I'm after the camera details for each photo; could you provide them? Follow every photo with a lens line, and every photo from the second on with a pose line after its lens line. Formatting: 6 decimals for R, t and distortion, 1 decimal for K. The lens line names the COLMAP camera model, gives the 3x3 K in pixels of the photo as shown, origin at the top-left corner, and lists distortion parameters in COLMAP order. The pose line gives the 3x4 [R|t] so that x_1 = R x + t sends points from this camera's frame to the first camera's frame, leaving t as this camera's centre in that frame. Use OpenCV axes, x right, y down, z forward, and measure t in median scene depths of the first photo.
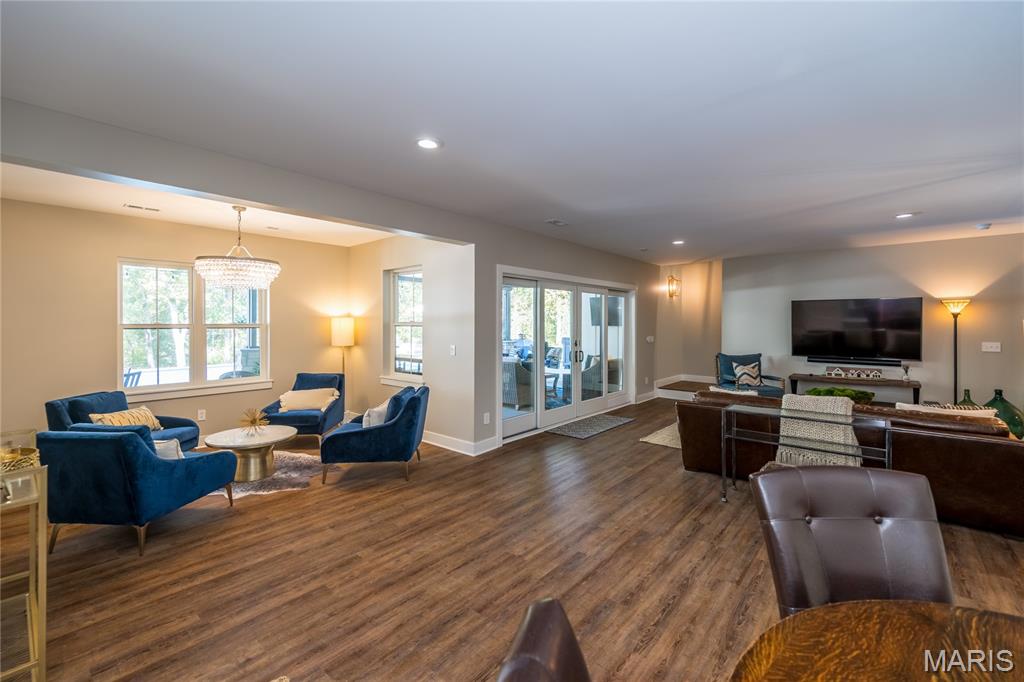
lens RADIAL K [[433.4, 0, 510.0], [0, 433.4, 324.1], [0, 0, 1]] dist [0.000127, 0.000068]
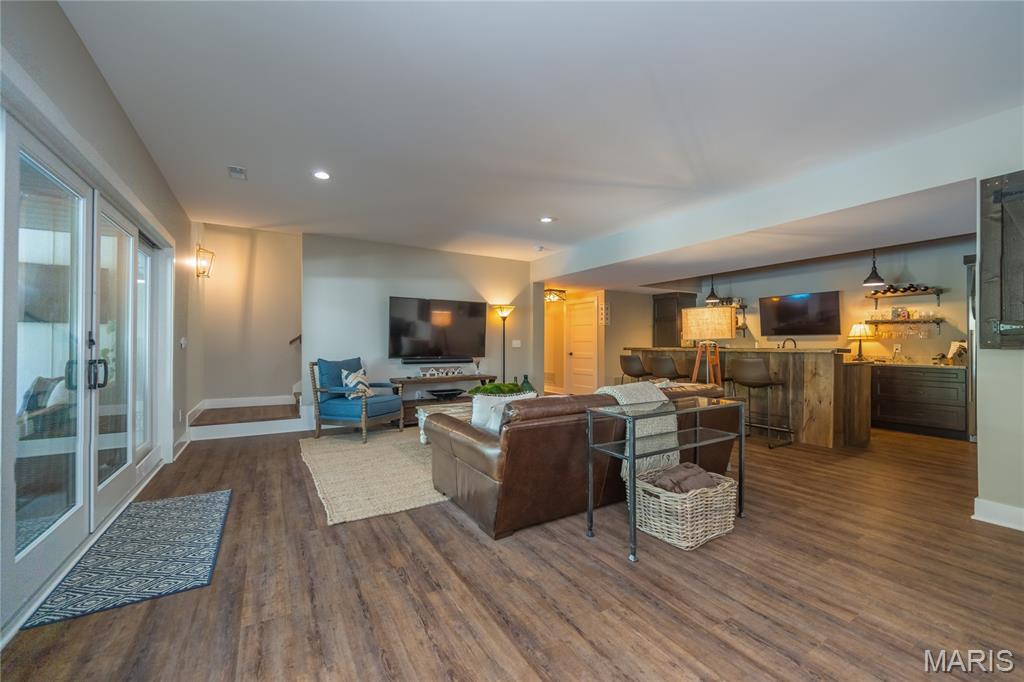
lens RADIAL K [[414.9, 0, 514.6], [0, 414.9, 337.6], [0, 0, 1]] dist [-0.000627, 0.000012]
pose [[0.310466, 0.017031, 0.950432, -0.087537], [0.000045, 0.999839, -0.017932, 0.053995], [-0.950584, 0.005610, 0.310416, 0.581167]]
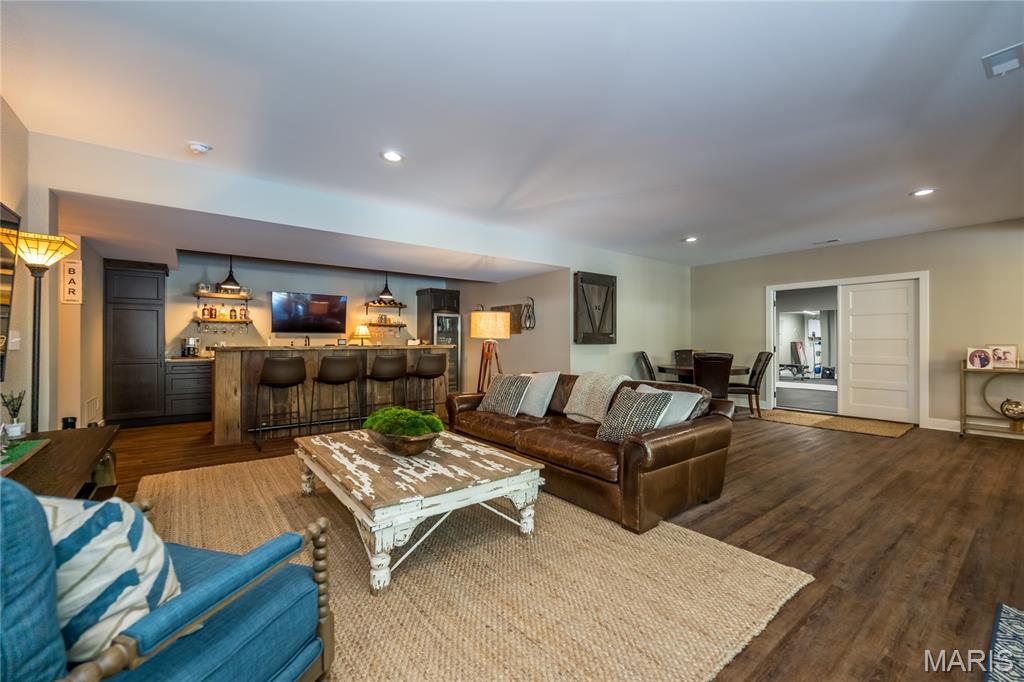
lens RADIAL K [[414.9, 0, 514.6], [0, 414.9, 337.6], [0, 0, 1]] dist [-0.000627, 0.000012]
pose [[-0.980826, 0.000573, 0.194884, 0.443399], [-0.000492, 0.999985, -0.005416, 0.047113], [-0.194885, -0.005408, -0.980811, 1.284428]]
